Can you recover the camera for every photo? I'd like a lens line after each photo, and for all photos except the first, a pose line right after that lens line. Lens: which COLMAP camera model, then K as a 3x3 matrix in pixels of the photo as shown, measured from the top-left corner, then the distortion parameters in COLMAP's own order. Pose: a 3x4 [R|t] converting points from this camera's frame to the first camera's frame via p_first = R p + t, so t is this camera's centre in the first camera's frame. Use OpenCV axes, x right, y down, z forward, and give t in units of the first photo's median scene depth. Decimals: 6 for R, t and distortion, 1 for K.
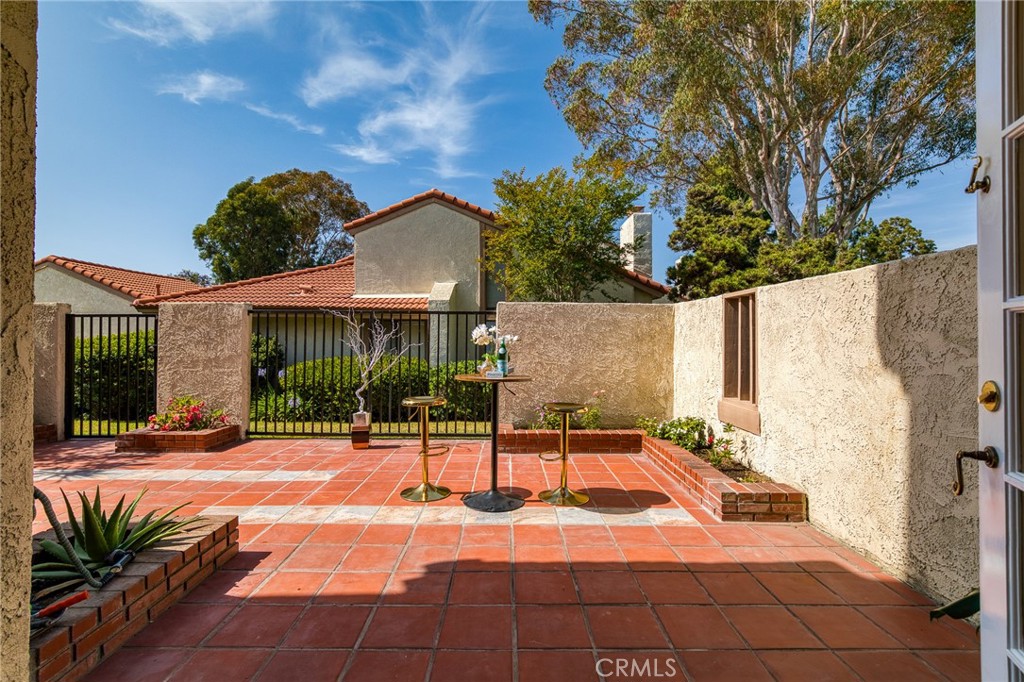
lens RADIAL K [[461.1, 0, 504.9], [0, 461.1, 335.4], [0, 0, 1]] dist [0.002328, 0.000103]
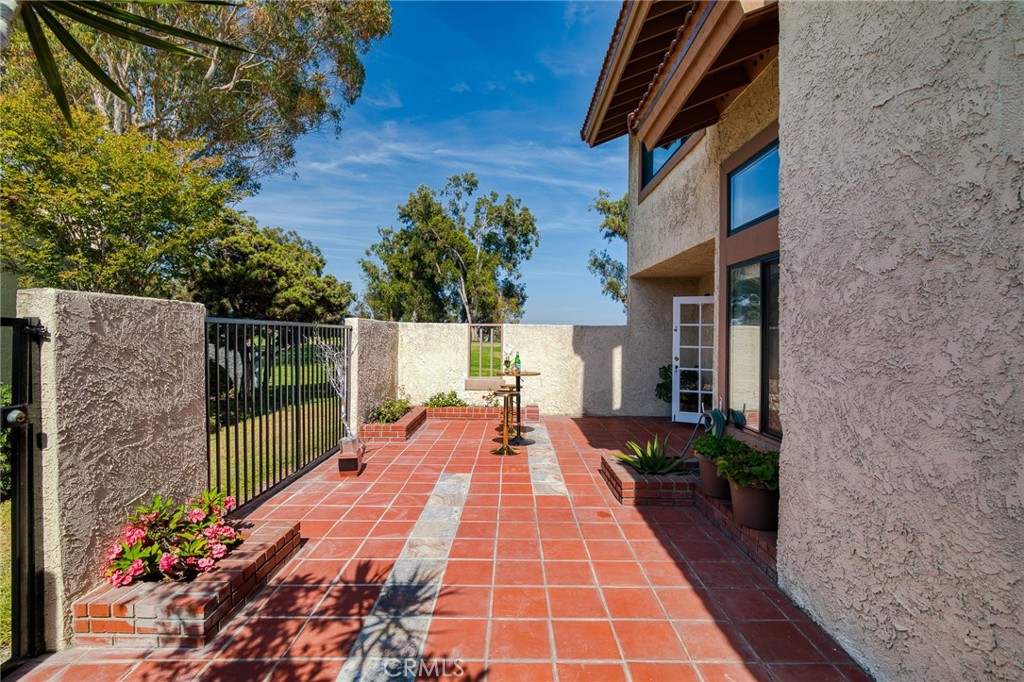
lens RADIAL K [[469.0, 0, 509.8], [0, 469.0, 349.0], [0, 0, 1]] dist [0.001878, -0.000015]
pose [[0.009778, -0.033803, 0.999381, -1.136300], [-0.017270, 0.999274, 0.033968, -0.042028], [-0.999803, -0.017592, 0.009187, 0.628573]]
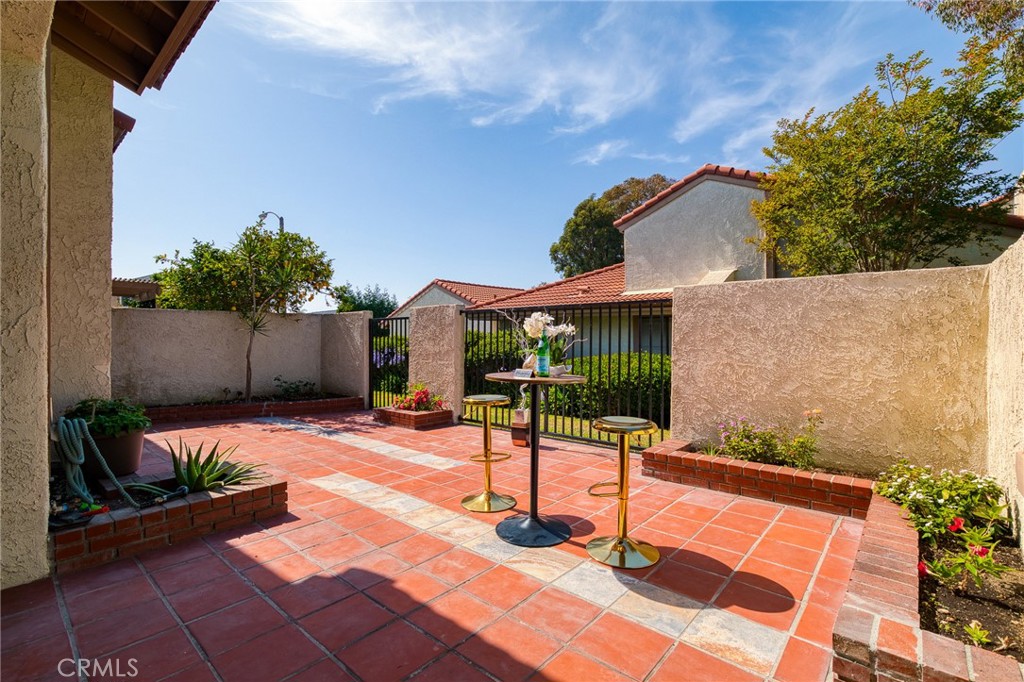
lens RADIAL K [[461.5, 0, 514.7], [0, 461.5, 335.9], [0, 0, 1]] dist [-0.007376, 0.000717]
pose [[0.760724, -0.009205, -0.649011, 0.292833], [0.010110, 0.999946, -0.002332, 0.012368], [0.648997, -0.004787, 0.760776, 0.223632]]
